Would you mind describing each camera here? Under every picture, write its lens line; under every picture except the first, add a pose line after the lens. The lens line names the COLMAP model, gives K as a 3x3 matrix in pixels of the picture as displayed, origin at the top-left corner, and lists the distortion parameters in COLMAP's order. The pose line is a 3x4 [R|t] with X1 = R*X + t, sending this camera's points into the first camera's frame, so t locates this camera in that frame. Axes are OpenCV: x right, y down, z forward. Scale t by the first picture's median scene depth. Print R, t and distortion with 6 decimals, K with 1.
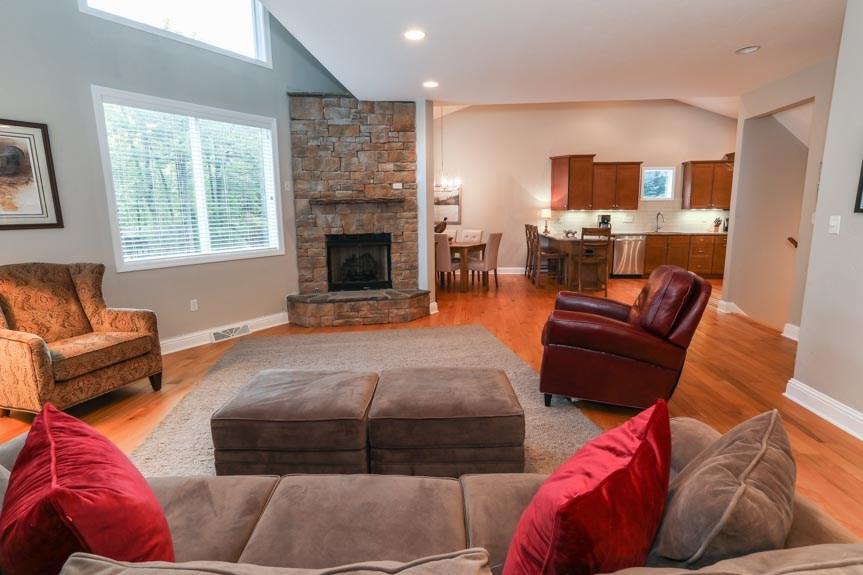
lens RADIAL K [[419.4, 0, 448.0], [0, 419.4, 285.9], [0, 0, 1]] dist [-0.001140, -0.000007]
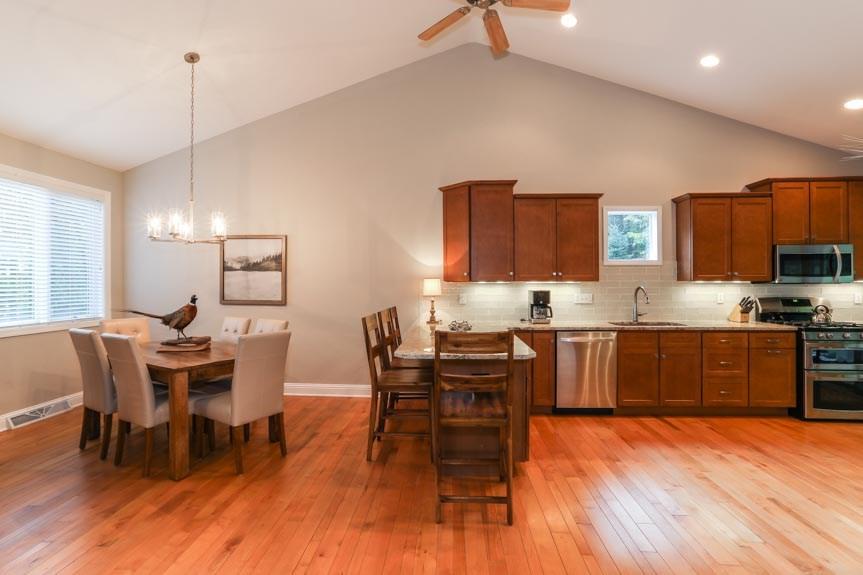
lens RADIAL K [[418.8, 0, 431.5], [0, 418.8, 287.5], [0, 0, 1]] dist [-0.036622, 0.000470]
pose [[0.999425, 0.004029, 0.033653, 0.218605], [0.001166, 0.988236, -0.152932, -0.092275], [-0.033873, 0.152883, 0.987664, 0.479940]]
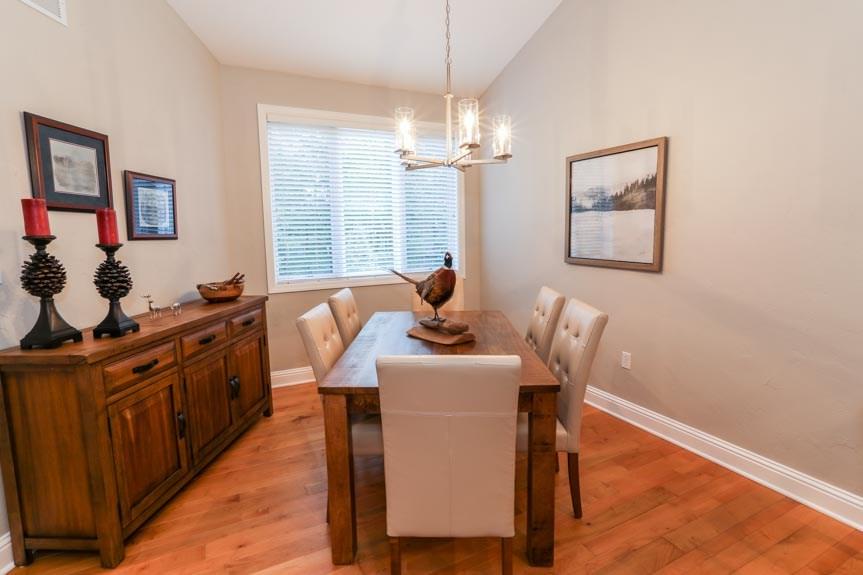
lens RADIAL K [[418.8, 0, 431.5], [0, 418.8, 287.5], [0, 0, 1]] dist [-0.036622, 0.000470]
pose [[0.529193, 0.105917, -0.841865, 0.206814], [-0.126579, 0.990931, 0.045104, -0.138309], [0.839007, 0.082694, 0.537801, 0.757917]]
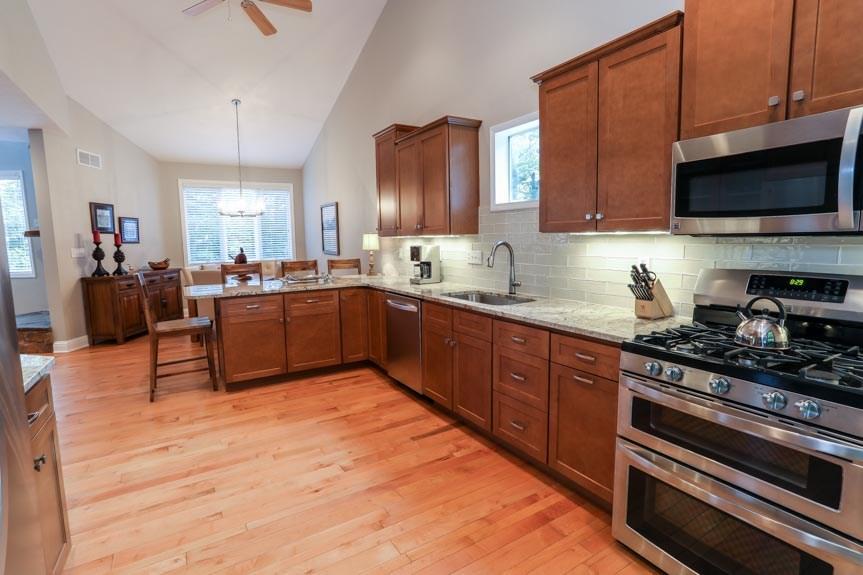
lens RADIAL K [[418.8, 0, 431.5], [0, 418.8, 287.5], [0, 0, 1]] dist [-0.036622, 0.000470]
pose [[0.601317, 0.090406, -0.793880, 0.758157], [-0.118891, 0.992641, 0.022988, -0.136045], [0.790116, 0.080562, 0.607640, 0.732880]]
